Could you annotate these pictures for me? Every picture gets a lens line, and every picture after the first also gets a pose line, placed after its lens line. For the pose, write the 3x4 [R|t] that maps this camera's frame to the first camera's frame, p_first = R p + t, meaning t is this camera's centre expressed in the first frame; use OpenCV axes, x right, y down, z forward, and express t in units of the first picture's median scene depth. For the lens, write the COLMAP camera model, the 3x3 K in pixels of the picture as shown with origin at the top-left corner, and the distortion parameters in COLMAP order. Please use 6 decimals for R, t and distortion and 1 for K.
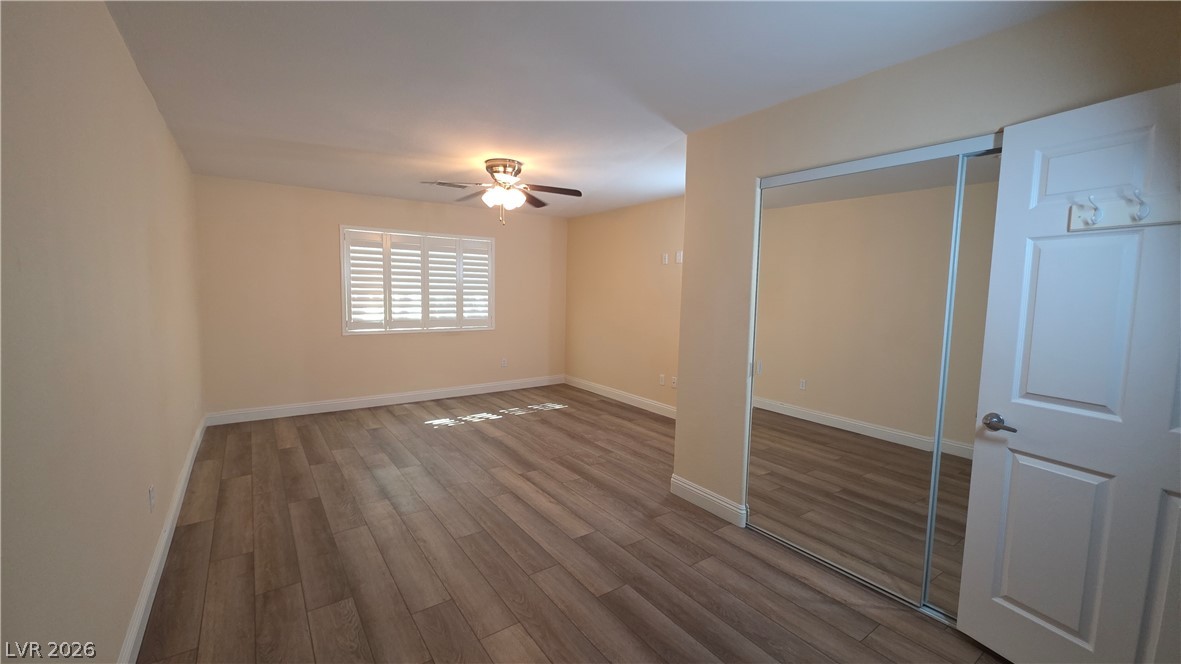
lens RADIAL K [[469.1, 0, 588.2], [0, 469.1, 328.4], [0, 0, 1]] dist [0.008516, -0.006377]
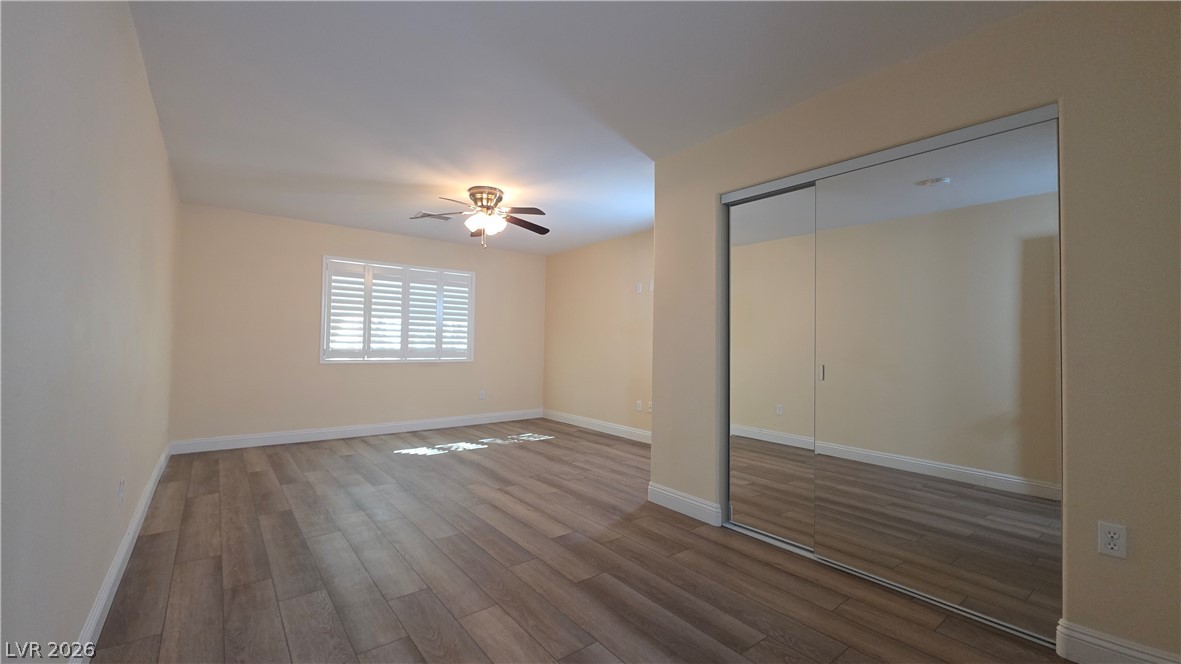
lens RADIAL K [[469.1, 0, 587.7], [0, 469.1, 329.1], [0, 0, 1]] dist [0.008516, -0.006377]
pose [[0.998947, -0.004401, 0.045664, 0.001007], [0.009656, 0.993259, -0.115517, 0.093041], [-0.044847, 0.115836, 0.992255, -0.036049]]
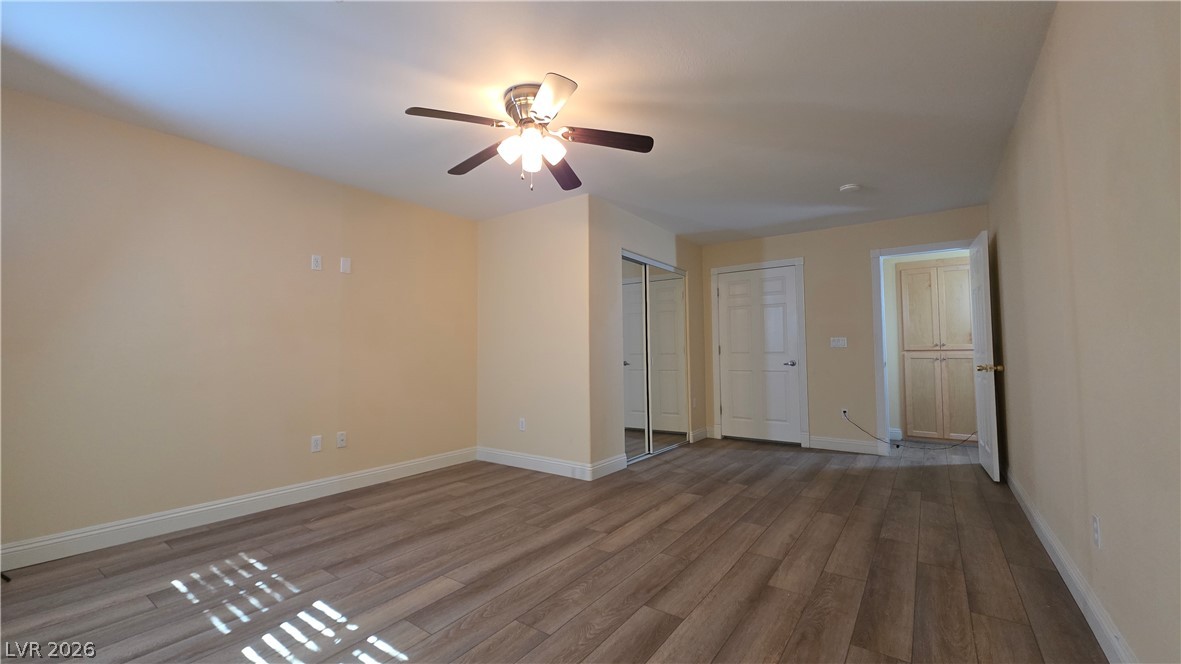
lens RADIAL K [[469.1, 0, 580.5], [0, 469.1, 332.5], [0, 0, 1]] dist [0.008516, -0.006377]
pose [[-0.304773, 0.027052, 0.952041, -0.894489], [0.082266, 0.996608, -0.001982, -0.021176], [-0.948866, 0.077717, -0.305965, 1.279522]]
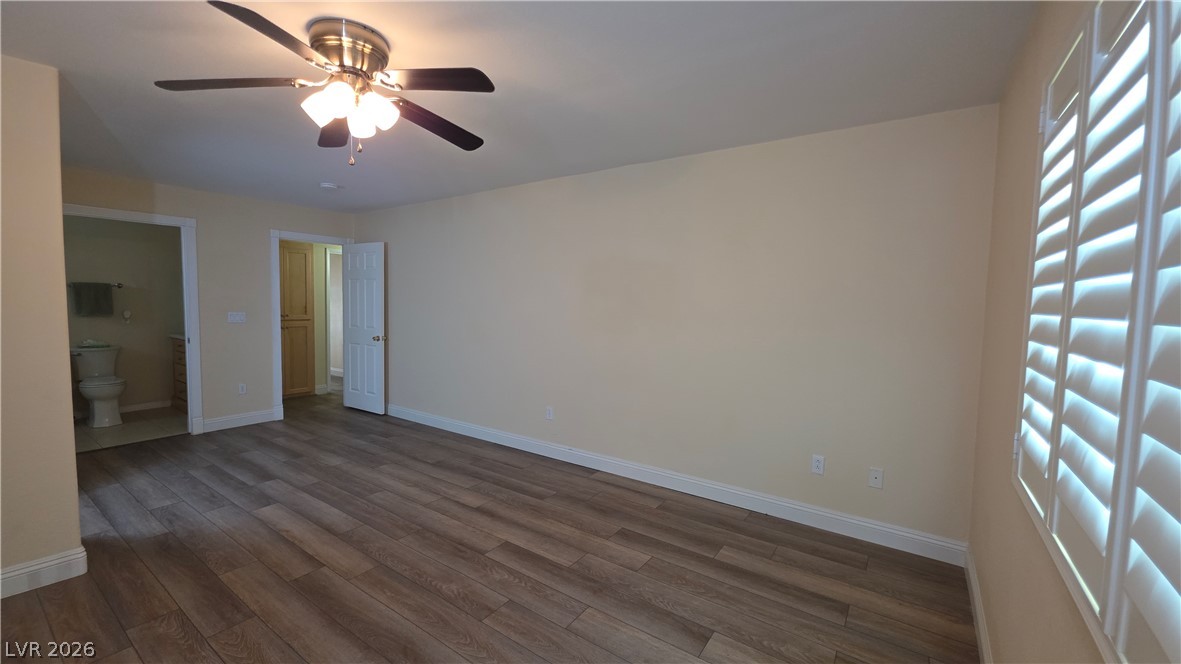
lens RADIAL K [[469.1, 0, 586.0], [0, 469.1, 331.4], [0, 0, 1]] dist [0.008516, -0.006377]
pose [[-0.945164, -0.014248, -0.326287, -0.283286], [-0.062139, 0.988644, 0.136827, -0.144533], [0.320632, 0.149599, -0.935316, 1.742626]]
